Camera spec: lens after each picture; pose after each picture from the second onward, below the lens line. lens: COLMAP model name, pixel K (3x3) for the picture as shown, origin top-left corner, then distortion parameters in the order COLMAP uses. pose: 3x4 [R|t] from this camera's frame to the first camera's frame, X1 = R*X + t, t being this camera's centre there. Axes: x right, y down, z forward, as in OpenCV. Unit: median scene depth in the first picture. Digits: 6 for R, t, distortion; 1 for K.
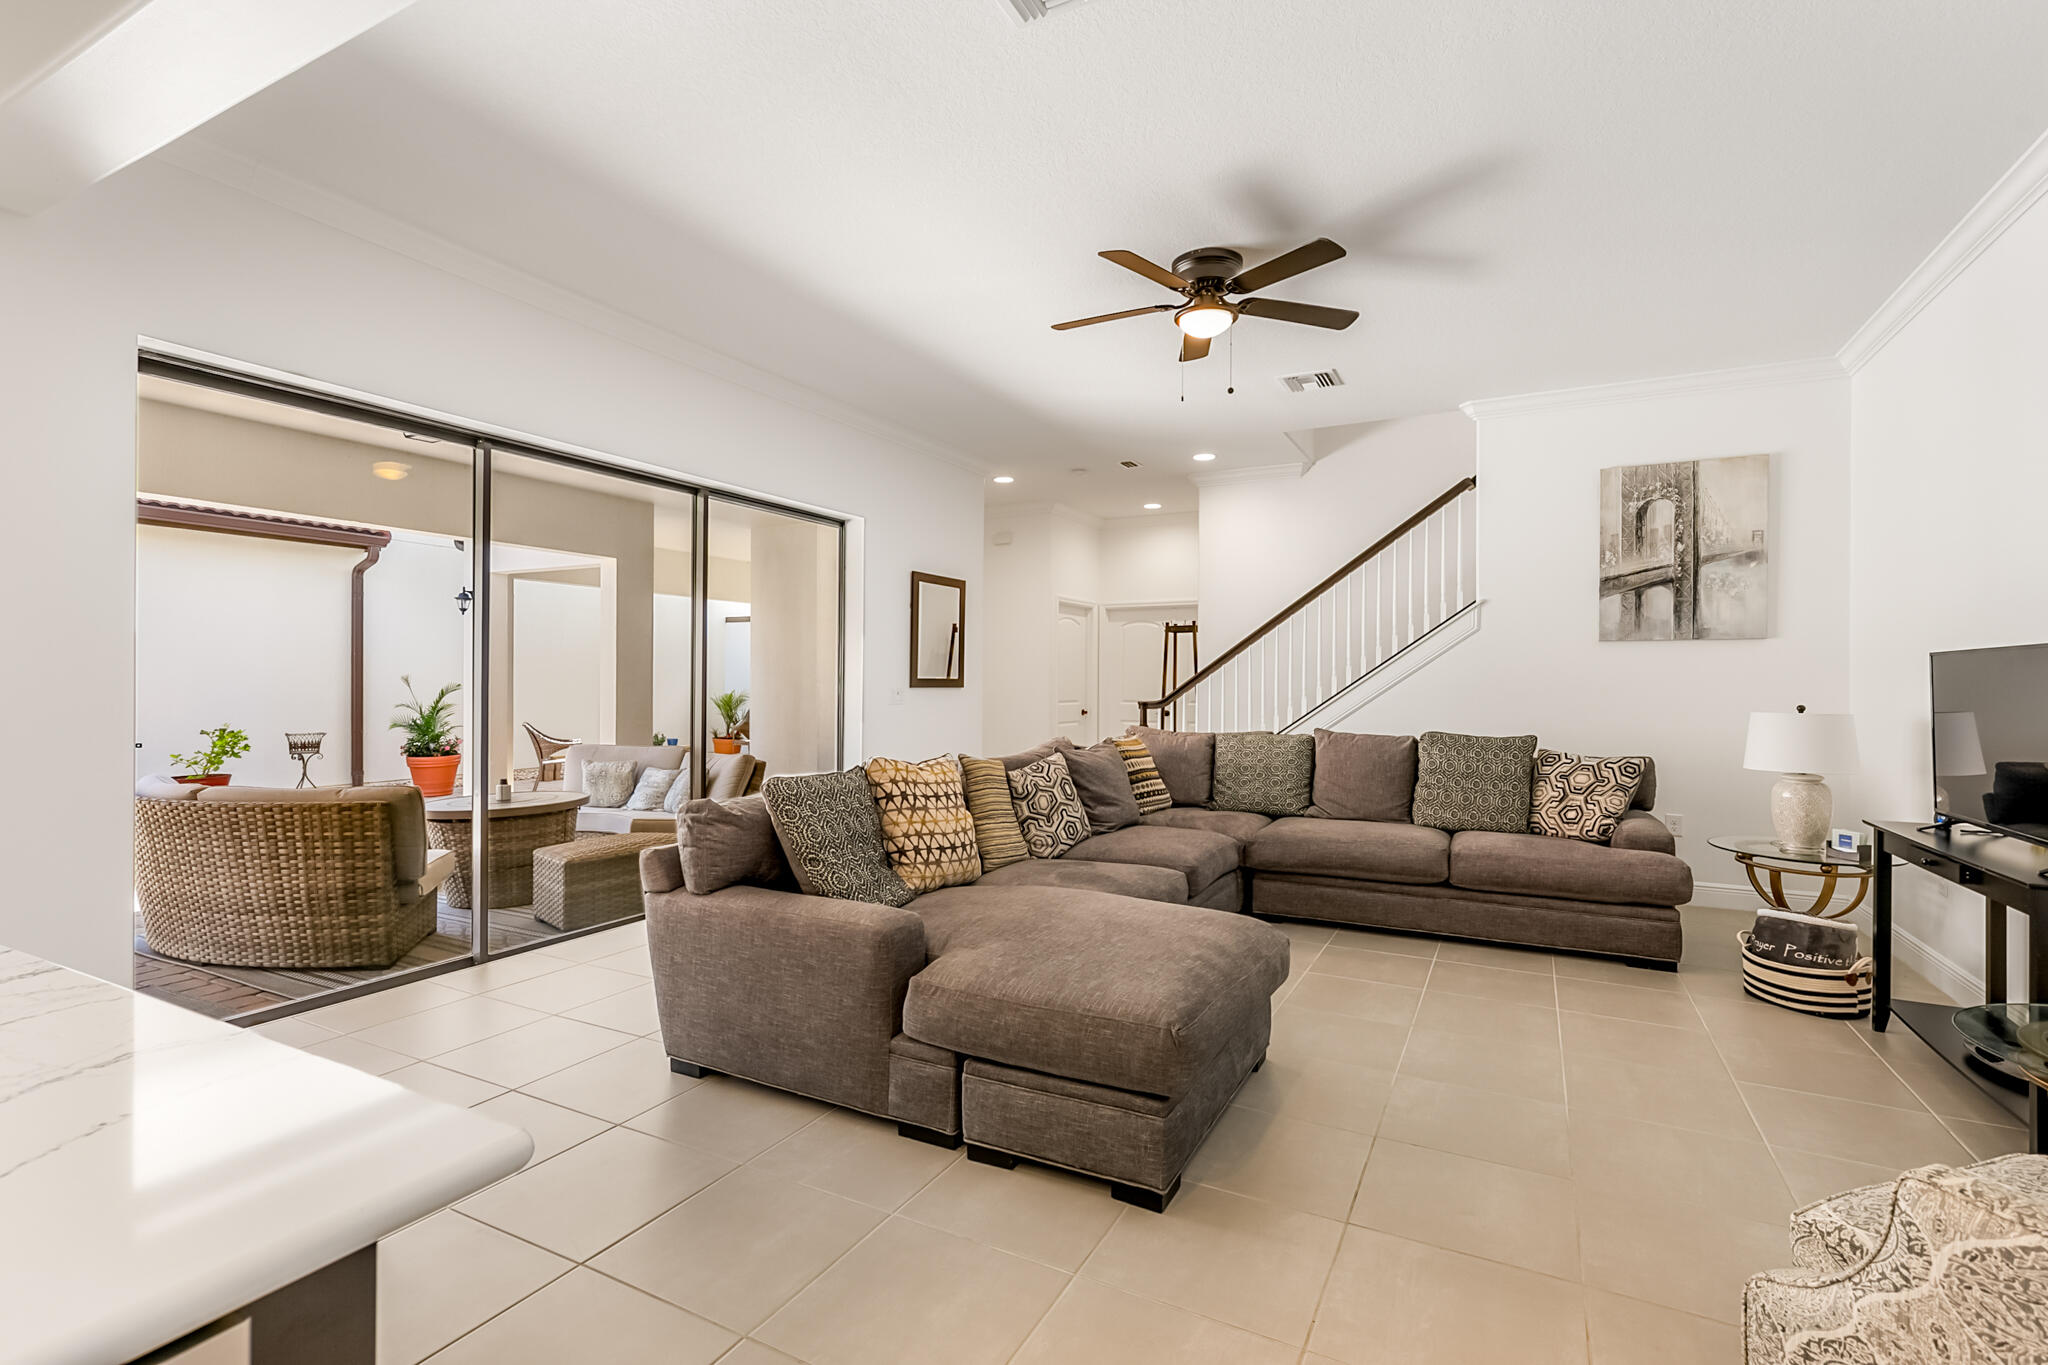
lens RADIAL K [[936.6, 0, 1028.8], [0, 936.6, 683.2], [0, 0, 1]] dist [0.002582, 0.000261]
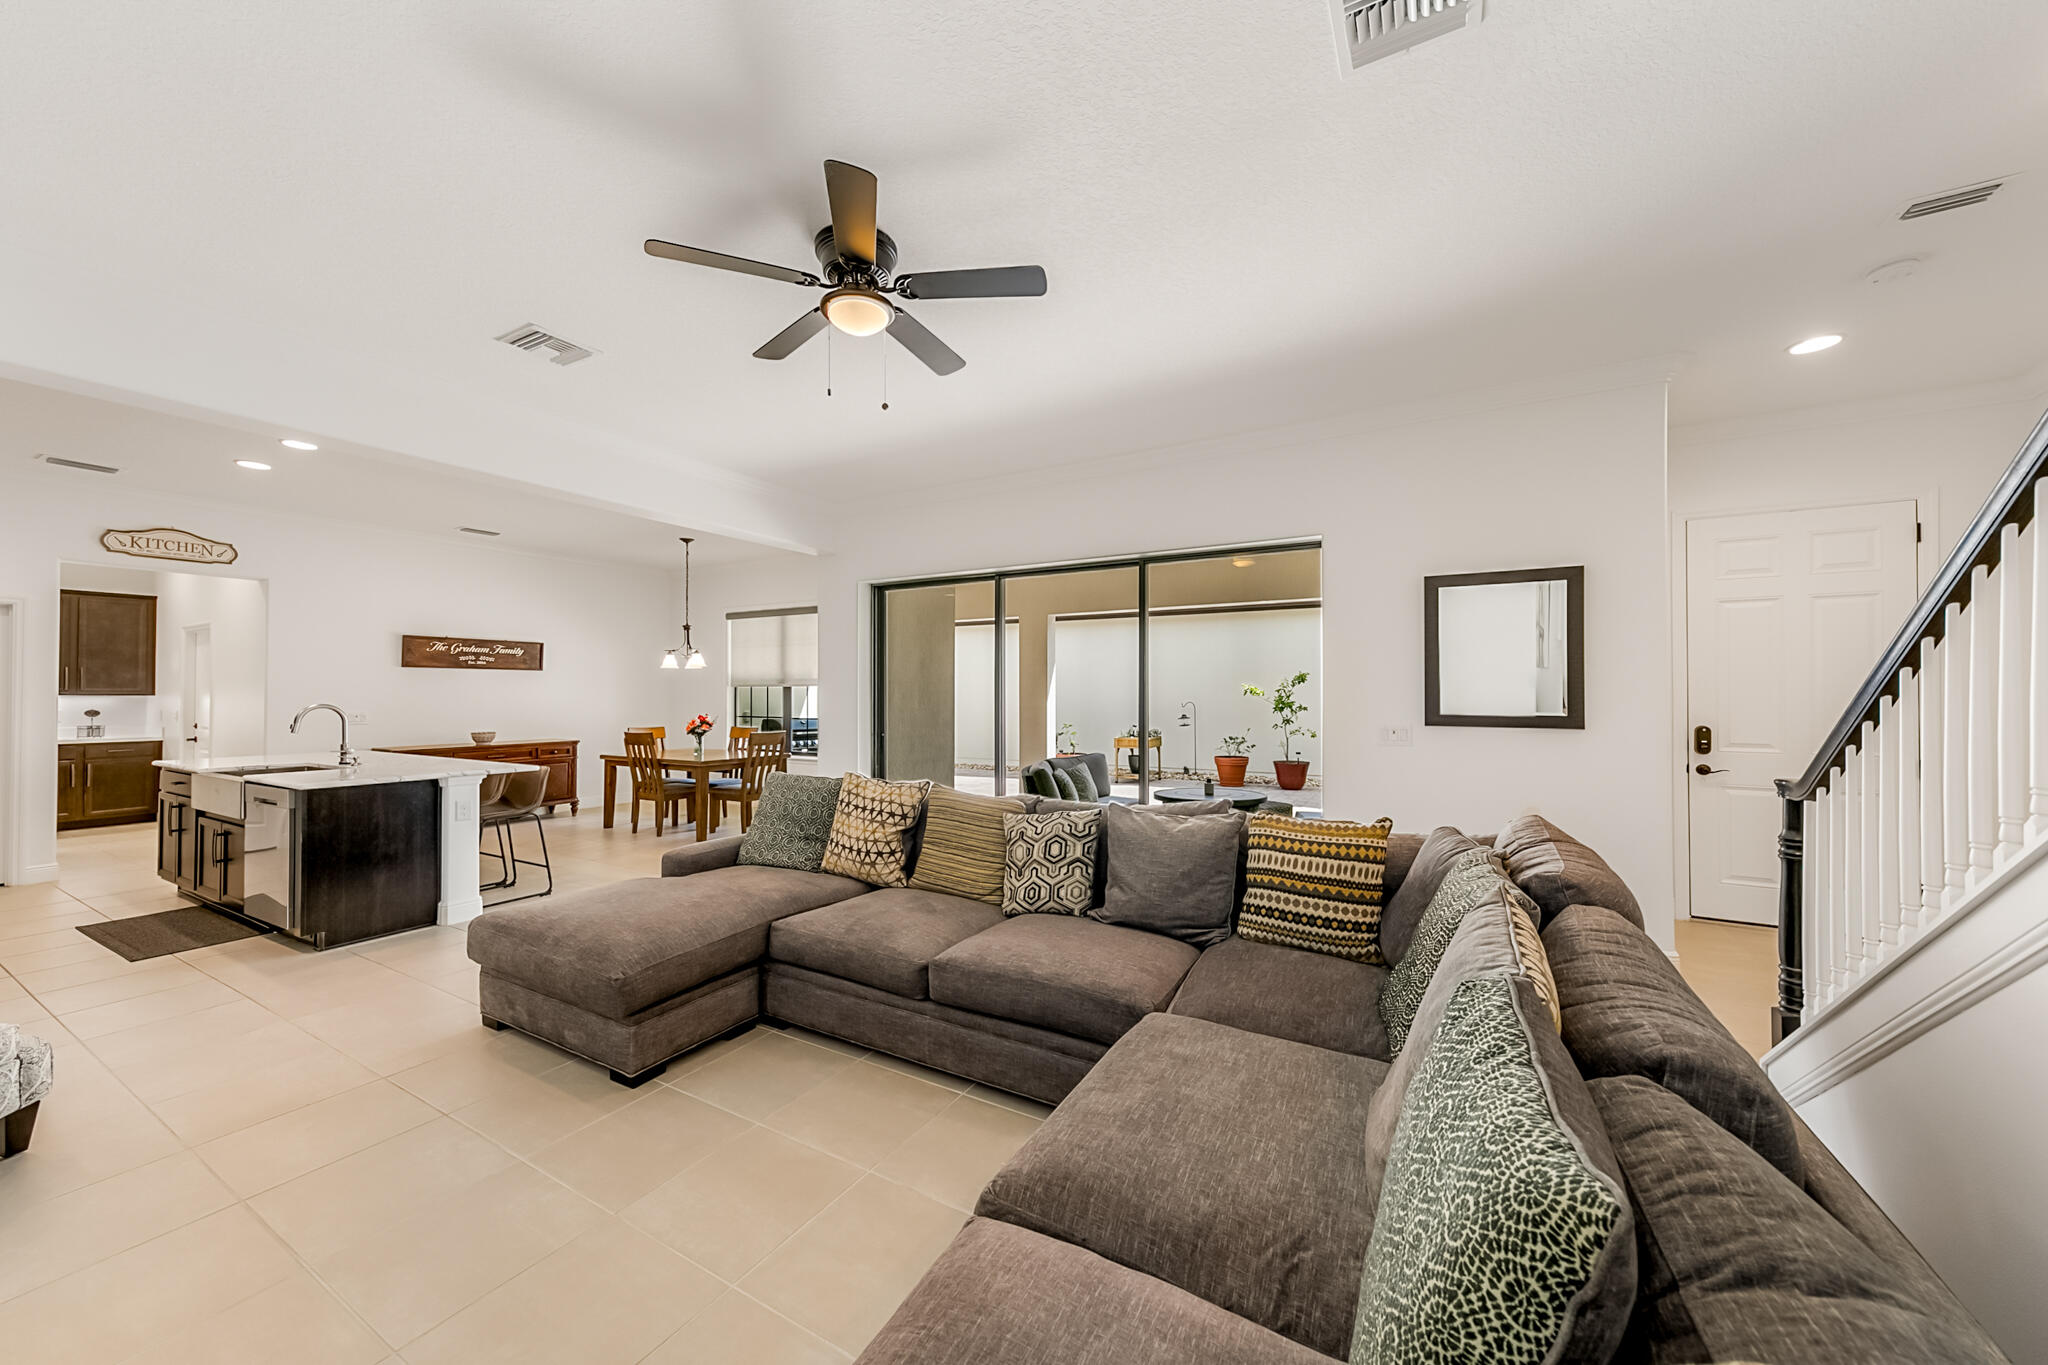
lens RADIAL K [[737.0, 0, 1024.2], [0, 737.0, 684.9], [0, 0, 1]] dist [0.009207, -0.000323]
pose [[-0.038190, -0.014496, -0.999165, 0.773919], [0.000088, 0.999895, -0.014510, -0.031205], [0.999270, -0.000642, -0.038185, 1.056636]]
